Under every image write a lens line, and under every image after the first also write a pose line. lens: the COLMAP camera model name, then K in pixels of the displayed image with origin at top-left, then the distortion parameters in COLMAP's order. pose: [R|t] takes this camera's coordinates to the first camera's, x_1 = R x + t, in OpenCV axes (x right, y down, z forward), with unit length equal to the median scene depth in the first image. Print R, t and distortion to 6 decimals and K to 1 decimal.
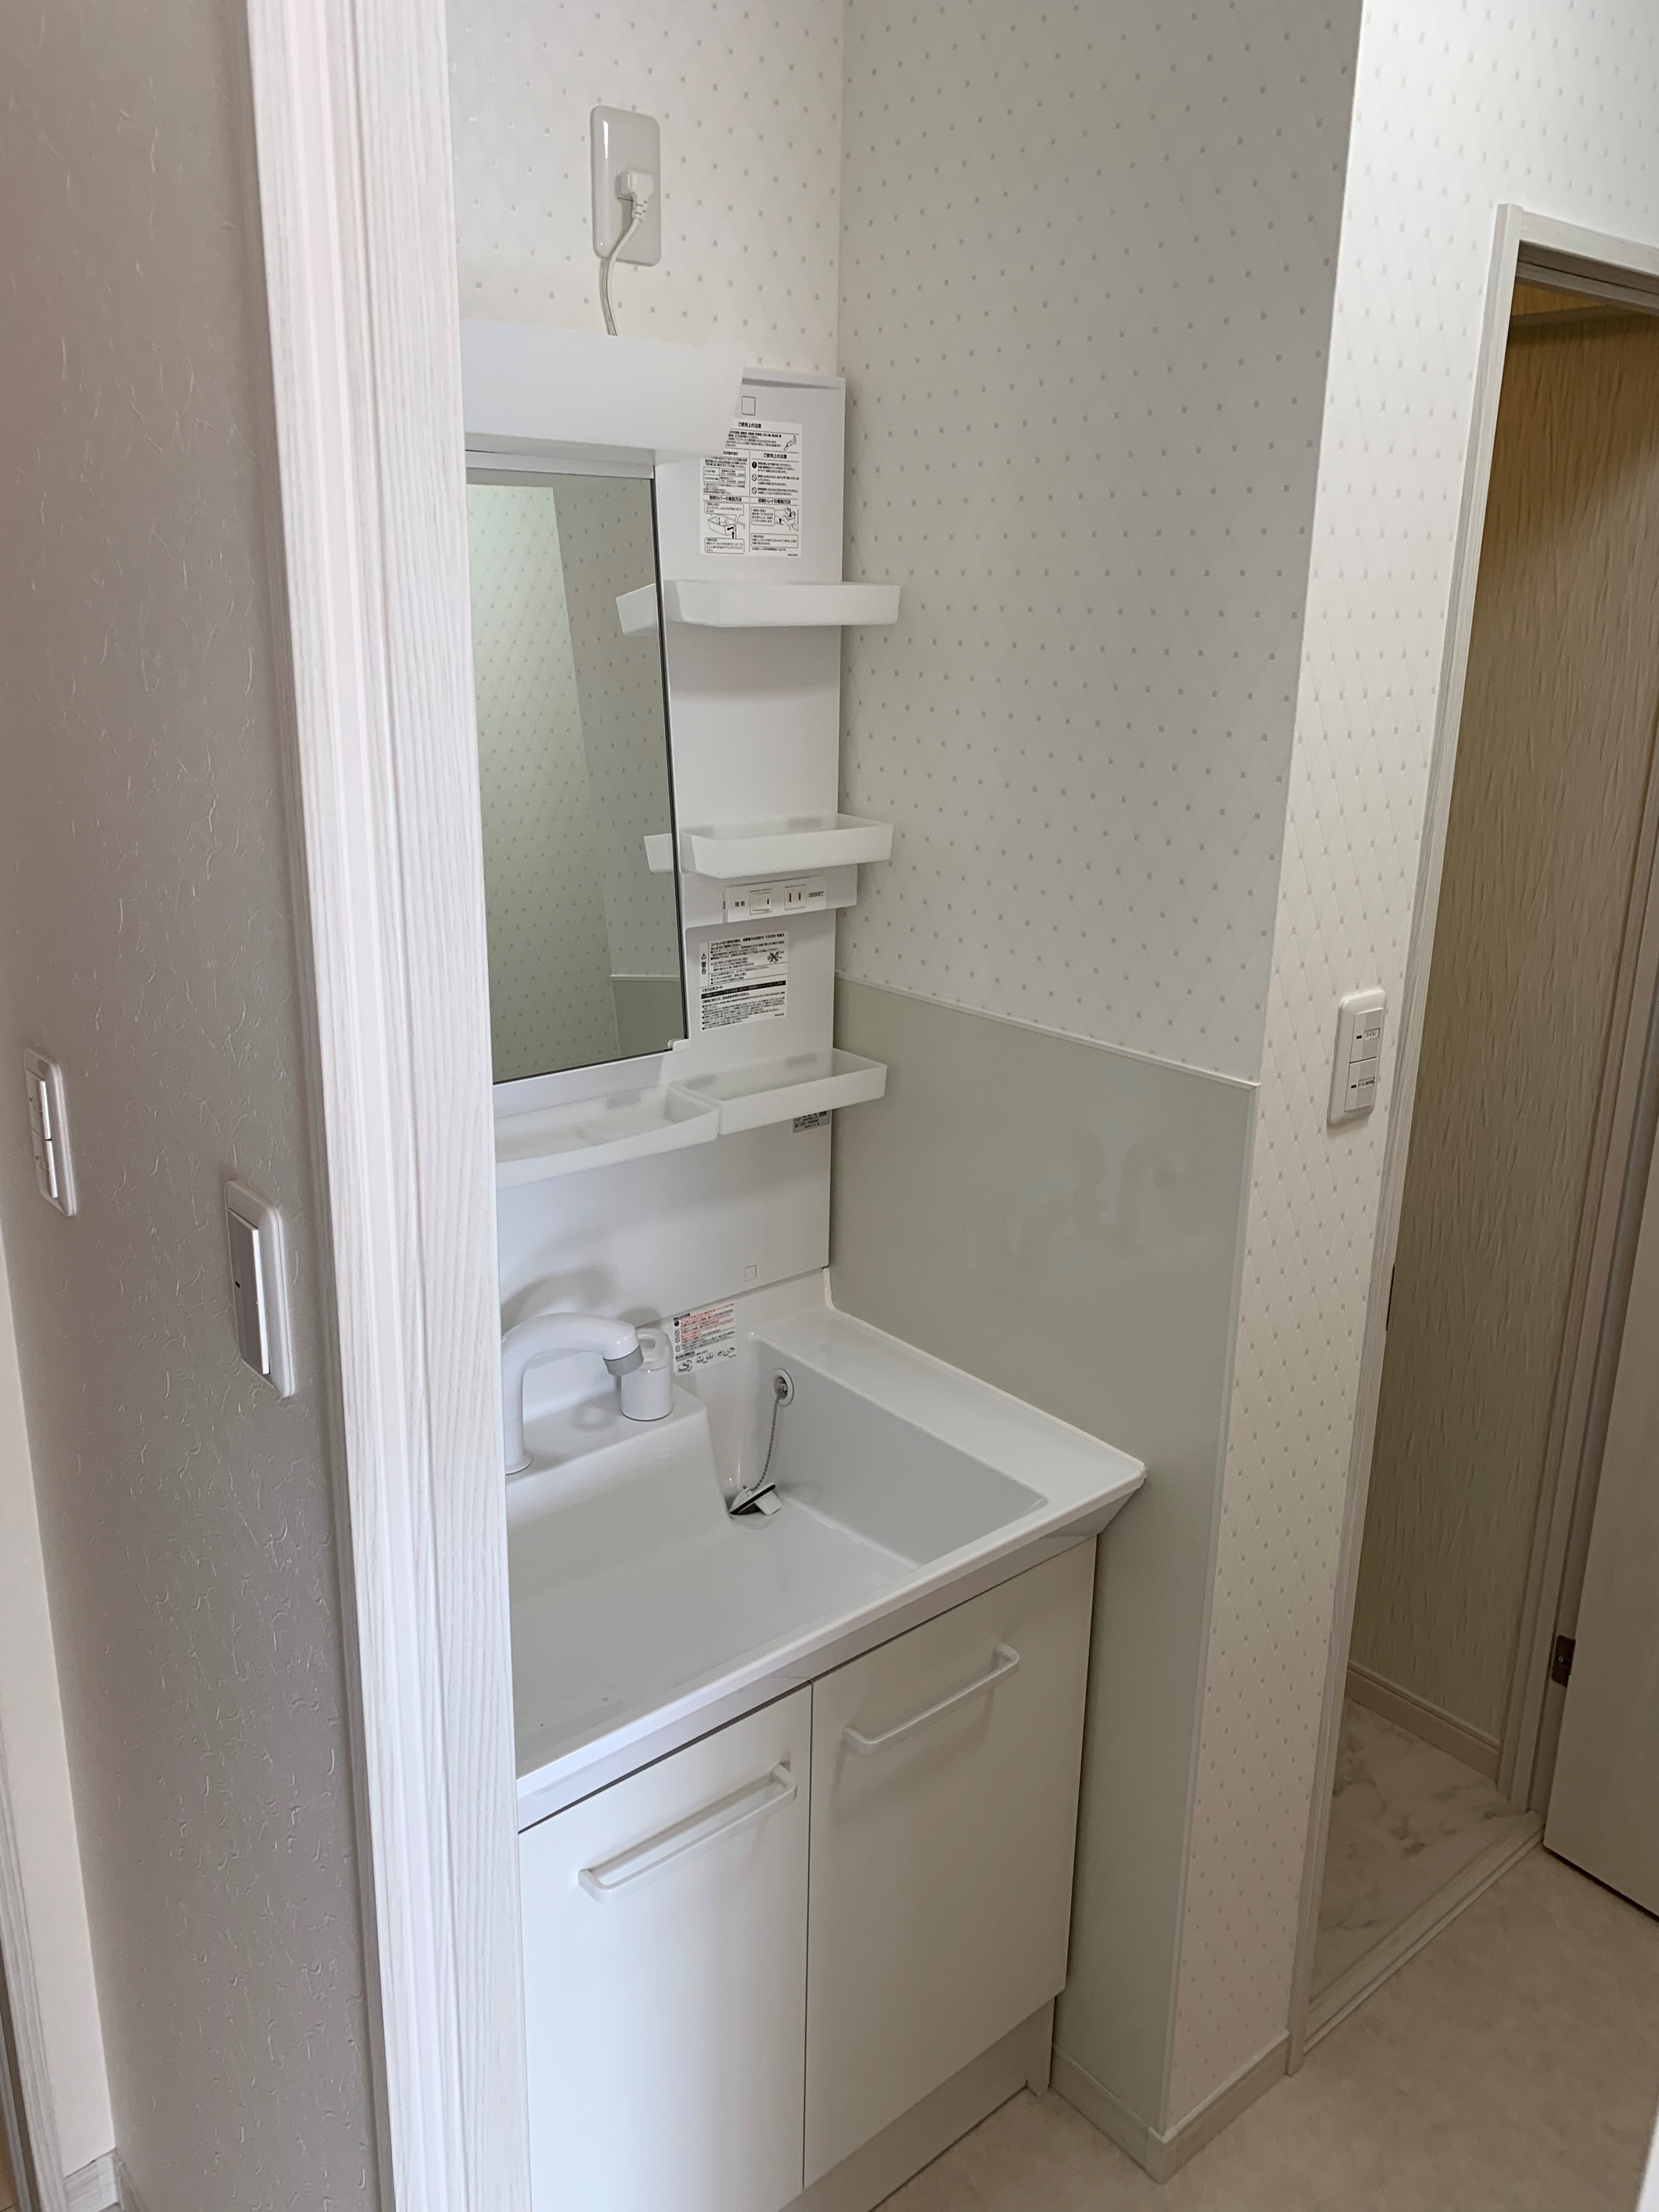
lens RADIAL K [[1690.9, 0, 826.9], [0, 1690.9, 1098.8], [0, 0, 1]] dist [0.009916, 0.007619]
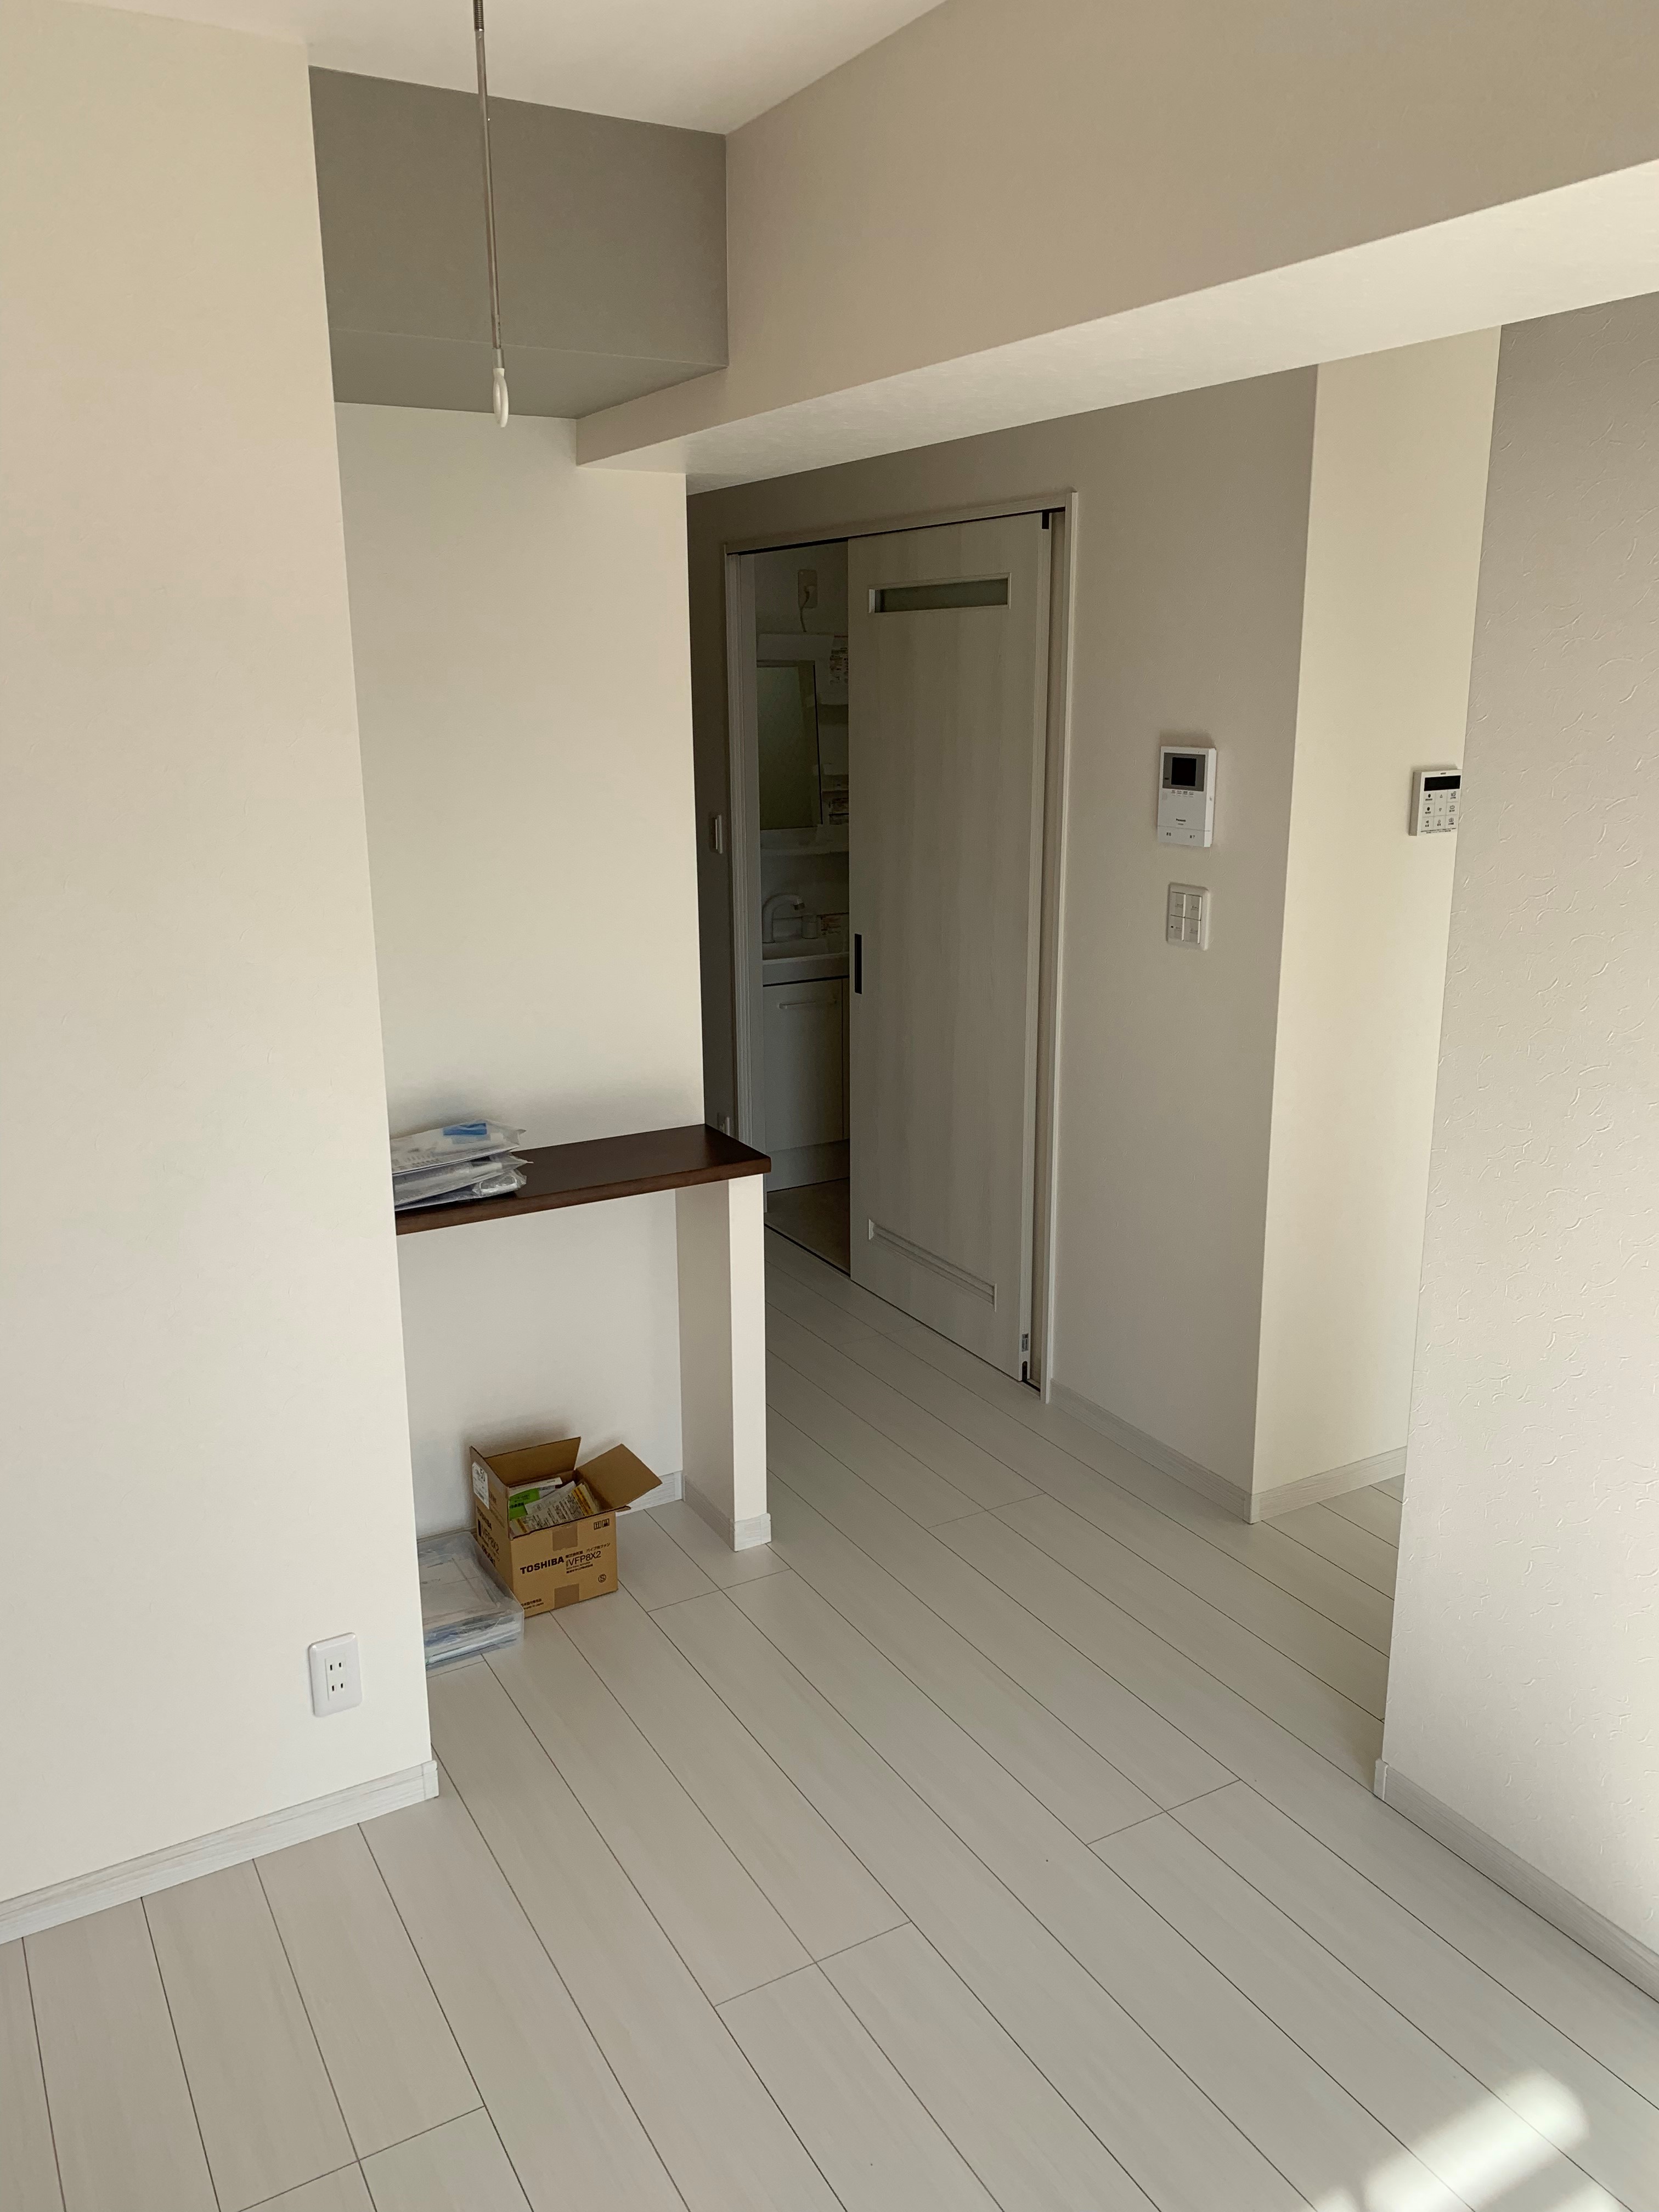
lens RADIAL K [[1690.9, 0, 832.1], [0, 1690.9, 1106.6], [0, 0, 1]] dist [0.009916, 0.007619]
pose [[0.982884, 0.016920, -0.183445, 0.618397], [-0.024752, 0.998873, -0.040489, 0.725416], [0.182553, 0.044336, 0.982196, -2.517989]]
